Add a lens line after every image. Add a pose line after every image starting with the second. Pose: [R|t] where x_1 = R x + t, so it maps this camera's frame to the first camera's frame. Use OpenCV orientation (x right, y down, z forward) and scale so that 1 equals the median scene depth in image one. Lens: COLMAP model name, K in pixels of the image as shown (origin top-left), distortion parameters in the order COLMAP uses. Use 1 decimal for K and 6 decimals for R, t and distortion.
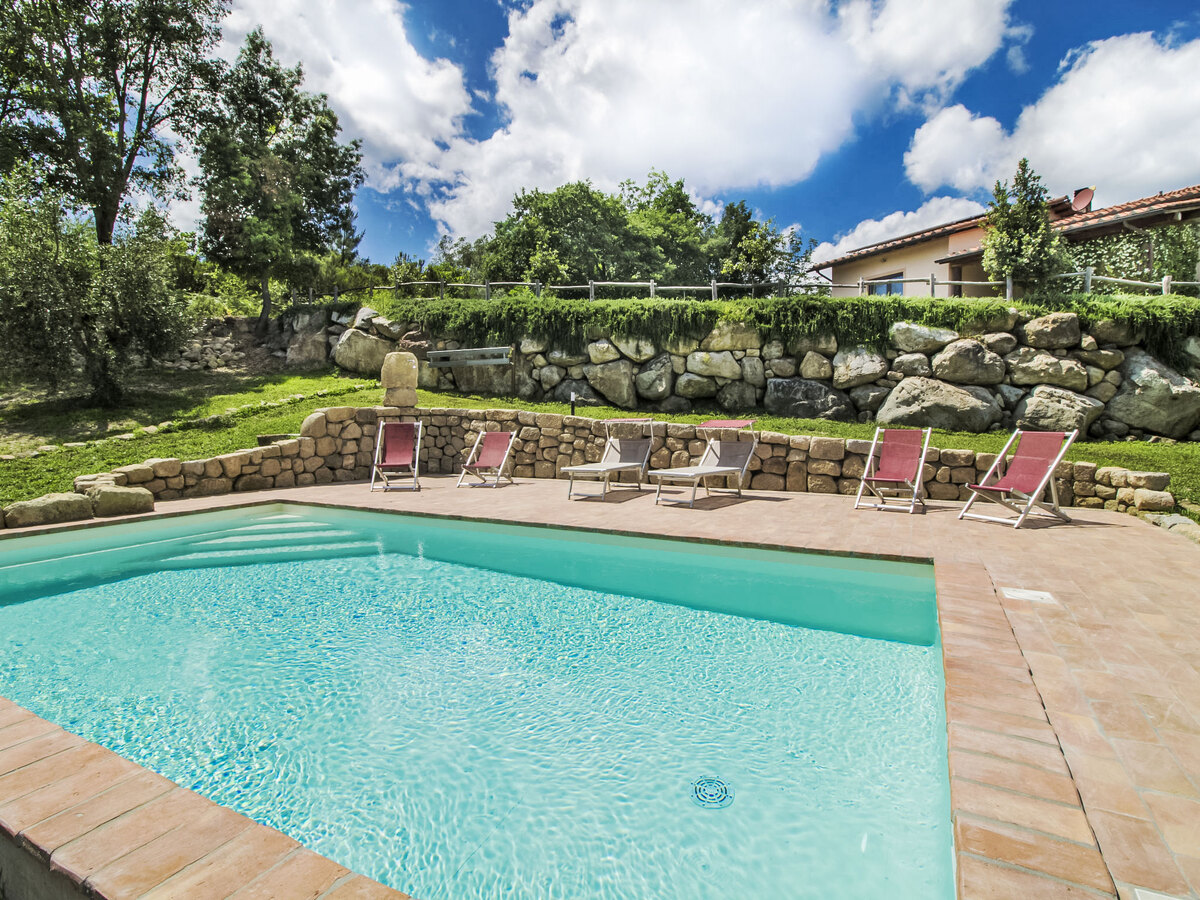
lens RADIAL K [[623.3, 0, 597.1], [0, 623.3, 433.9], [0, 0, 1]] dist [0.002073, -0.017401]
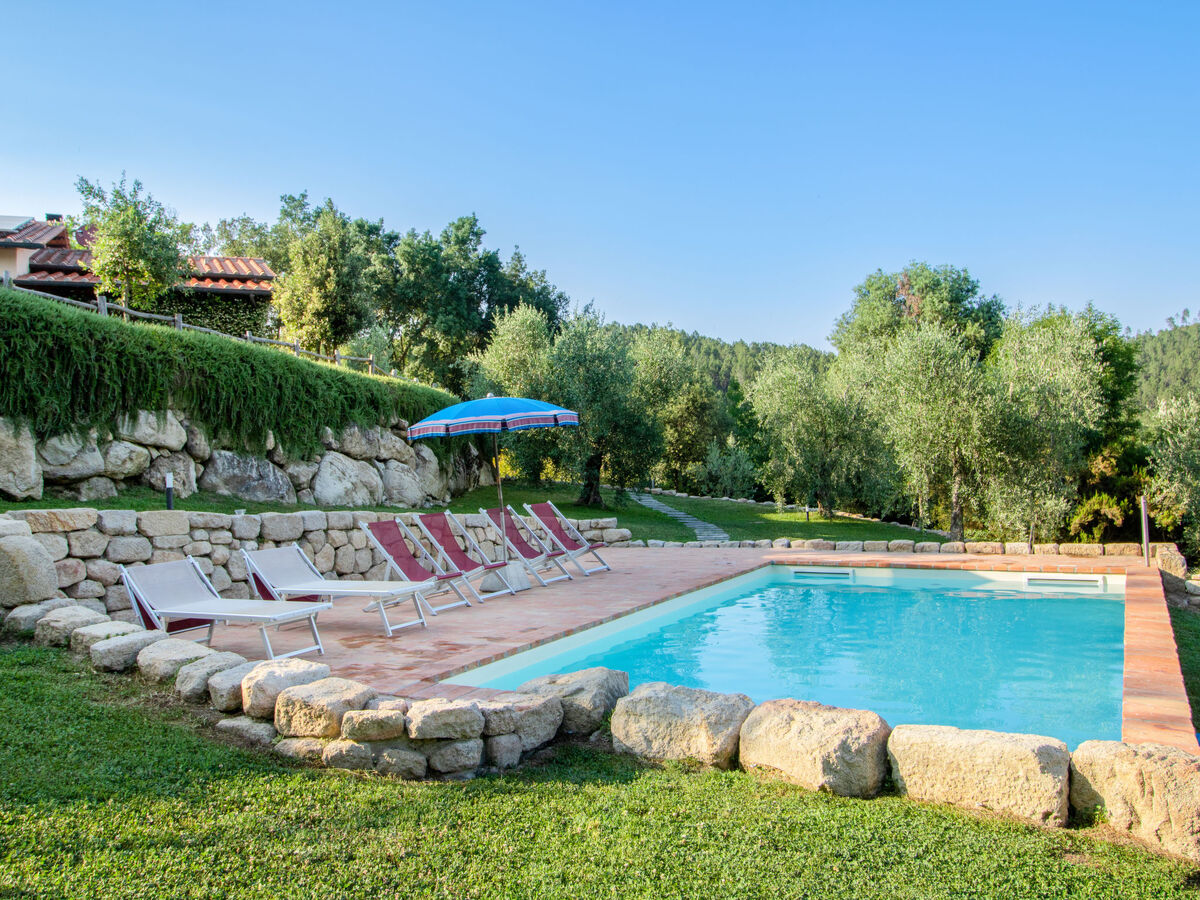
lens RADIAL K [[945.5, 0, 590.5], [0, 945.5, 450.9], [0, 0, 1]] dist [-0.002489, 0.000743]
pose [[0.037102, 0.008445, 0.999276, -0.851935], [0.062760, 0.997971, -0.010764, -0.048355], [-0.997339, 0.063113, 0.036496, 0.522283]]
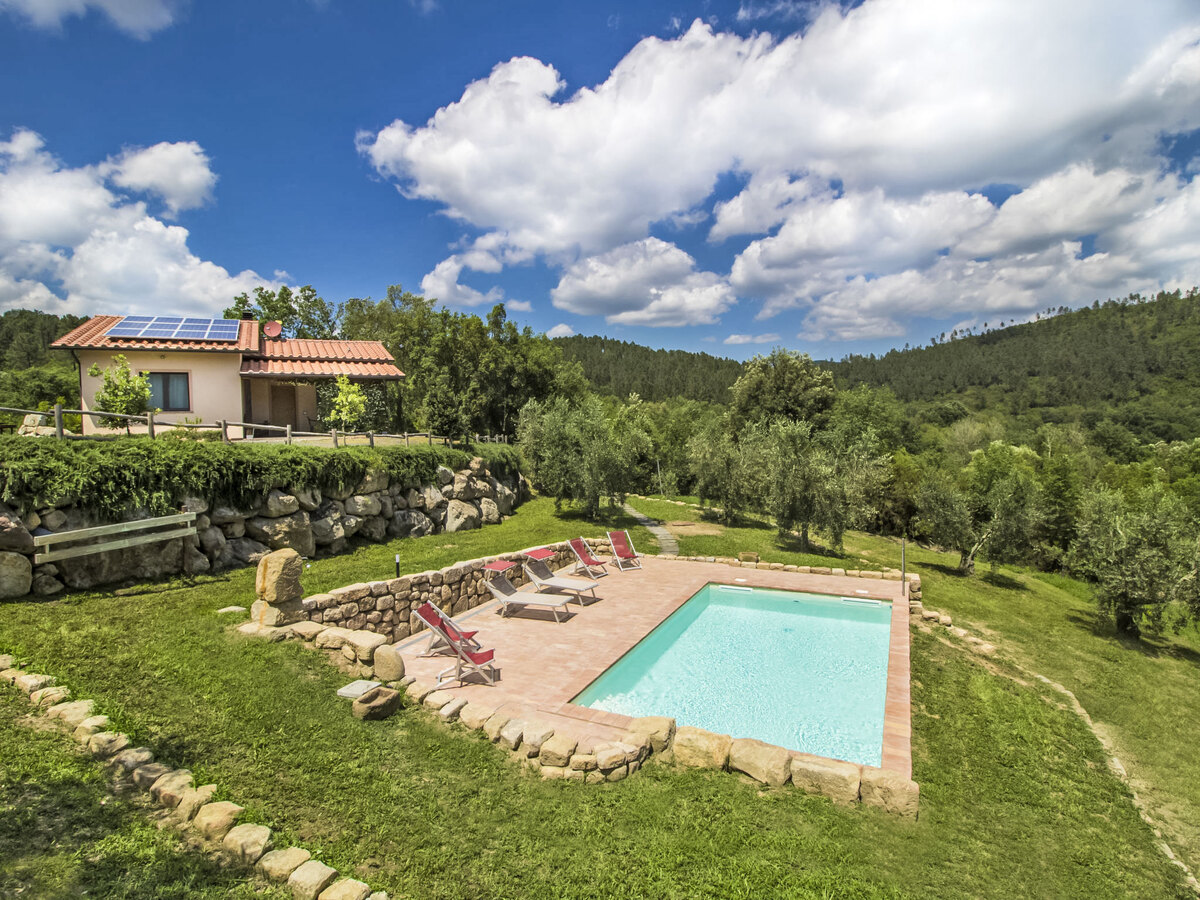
lens RADIAL K [[623.3, 0, 597.1], [0, 623.3, 433.9], [0, 0, 1]] dist [0.002073, -0.017401]
pose [[-0.021411, -0.021569, 0.999538, -1.060084], [0.050736, 0.998456, 0.022632, -0.264931], [-0.998483, 0.051197, -0.020283, 0.606764]]
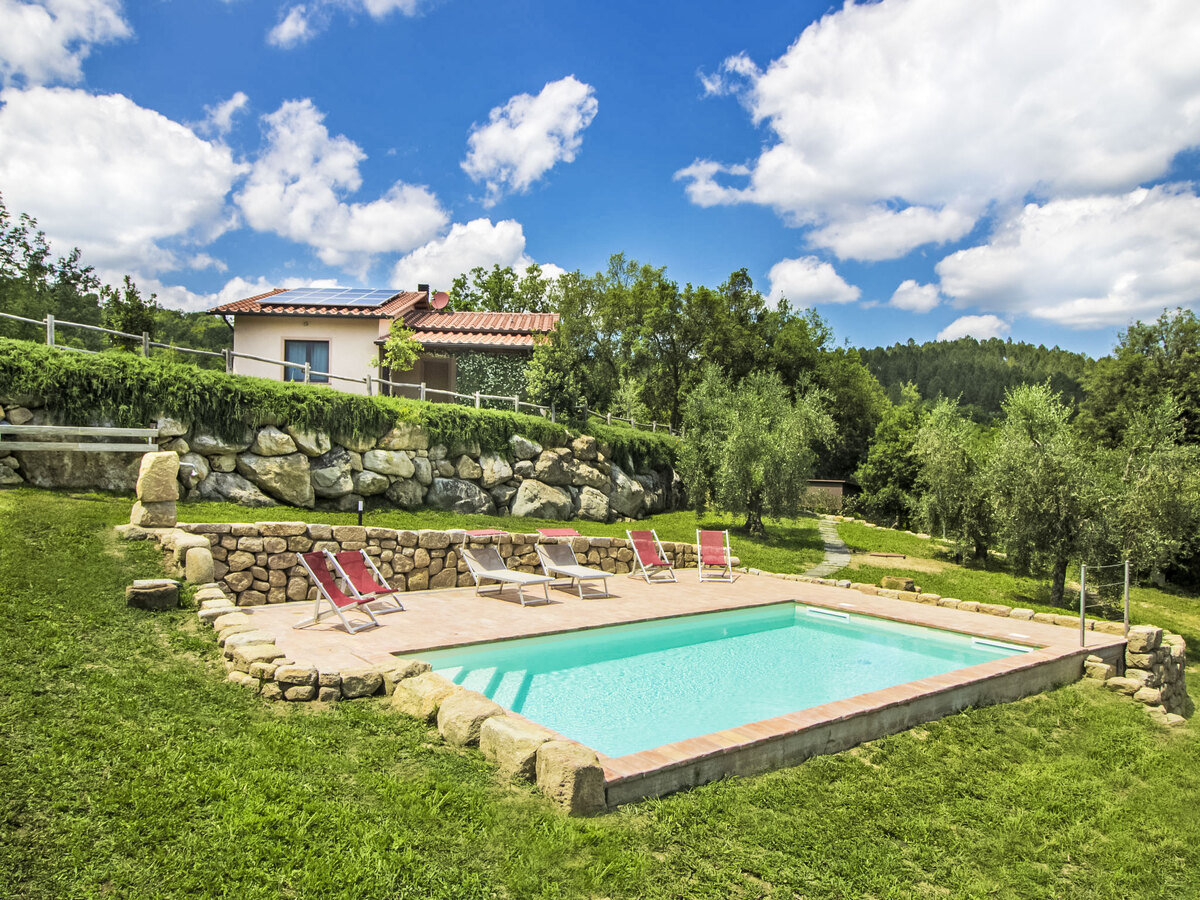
lens RADIAL K [[845.7, 0, 588.5], [0, 845.7, 453.8], [0, 0, 1]] dist [0.017756, -0.003465]
pose [[0.422631, 0.015349, 0.906172, -0.976706], [0.003767, 0.999818, -0.018692, -0.104631], [-0.906294, 0.011313, 0.422496, 0.132061]]
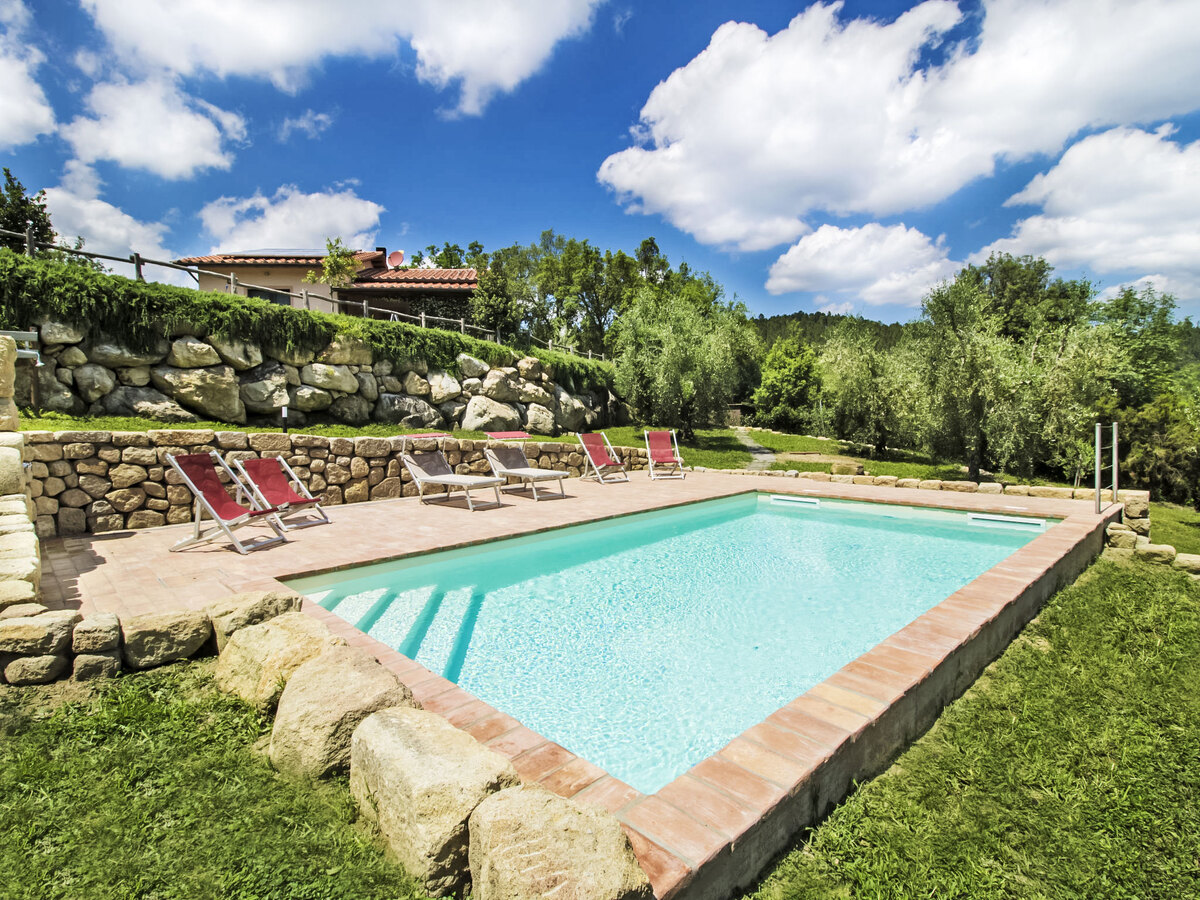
lens RADIAL K [[623.3, 0, 597.1], [0, 623.3, 433.9], [0, 0, 1]] dist [0.002073, -0.017401]
pose [[0.323219, -0.039237, 0.945510, -0.651024], [0.045678, 0.998622, 0.025826, -0.029847], [-0.945221, 0.034842, 0.324566, 0.297787]]
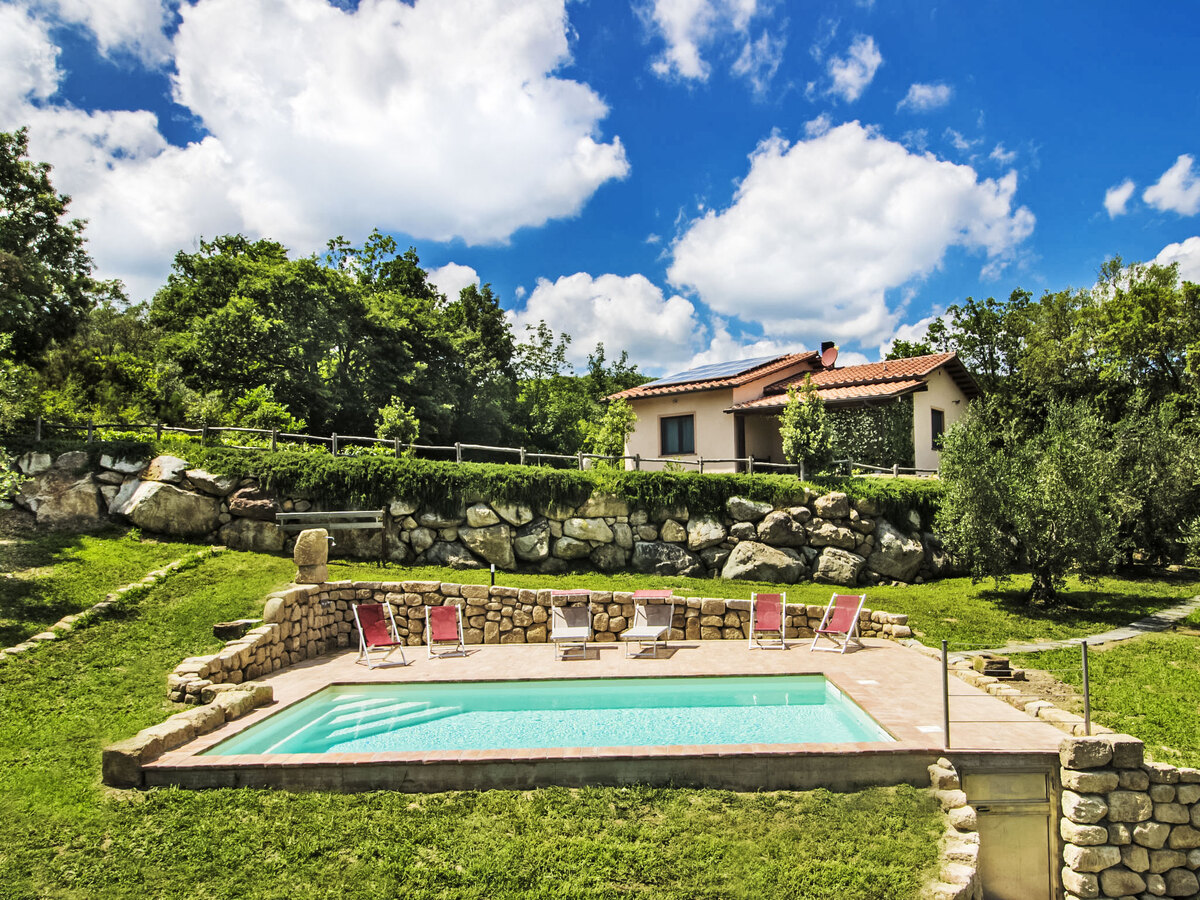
lens RADIAL K [[895.1, 0, 642.8], [0, 895.1, 477.1], [0, 0, 1]] dist [0.010457, 0.000173]
pose [[0.888419, 0.005172, 0.459005, -0.495775], [0.031636, 0.996869, -0.072465, -0.090174], [-0.457943, 0.078900, 0.885473, -0.512930]]
